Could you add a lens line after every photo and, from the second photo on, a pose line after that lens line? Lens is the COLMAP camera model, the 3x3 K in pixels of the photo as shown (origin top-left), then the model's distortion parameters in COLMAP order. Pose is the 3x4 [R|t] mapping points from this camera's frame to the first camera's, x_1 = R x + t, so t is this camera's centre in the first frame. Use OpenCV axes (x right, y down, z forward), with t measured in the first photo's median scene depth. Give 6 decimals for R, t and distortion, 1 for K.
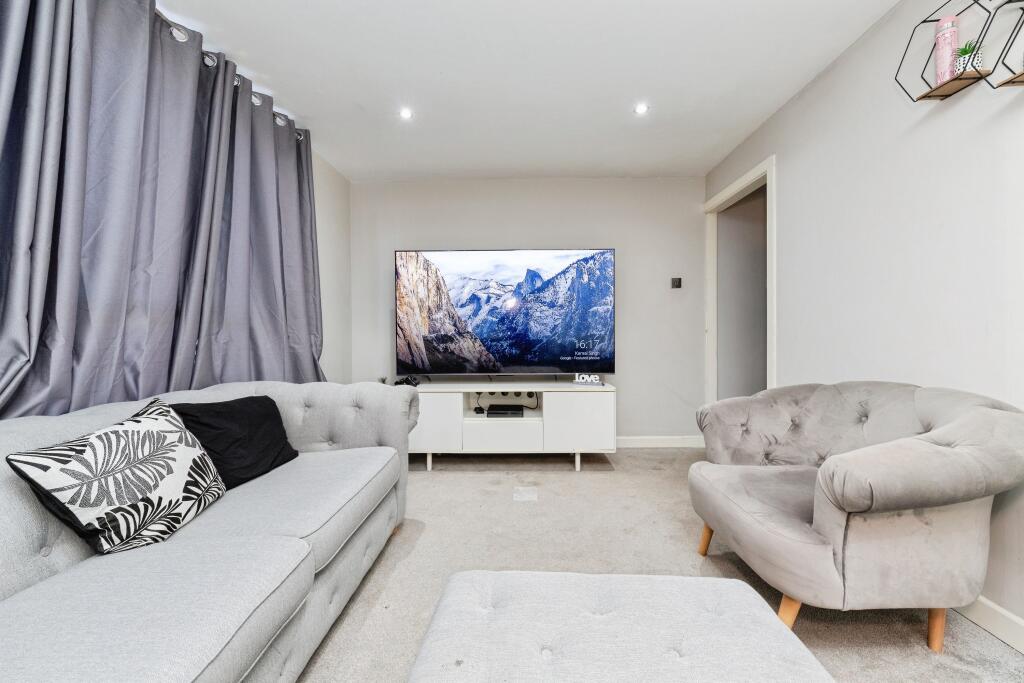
lens RADIAL K [[385.9, 0, 512.1], [0, 385.9, 337.5], [0, 0, 1]] dist [0.001973, -0.005805]
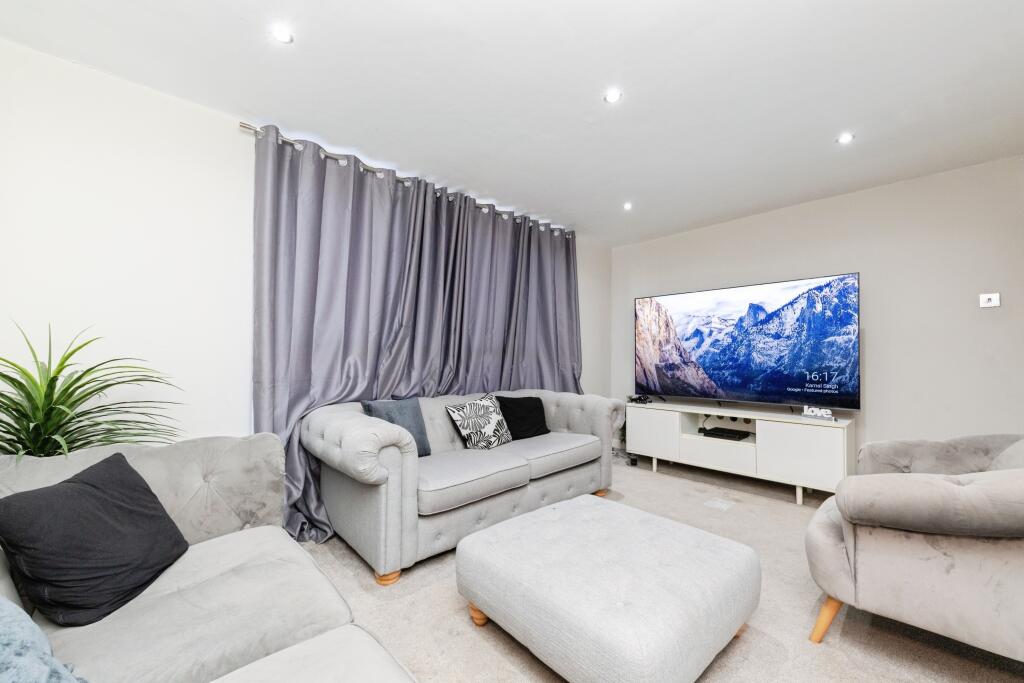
lens RADIAL K [[385.9, 0, 512.1], [0, 385.9, 337.5], [0, 0, 1]] dist [0.001973, -0.005805]
pose [[0.703745, -0.027856, -0.709906, 0.336275], [-0.012774, 0.998573, -0.051847, -0.019311], [0.710338, 0.045555, 0.702385, -0.217476]]
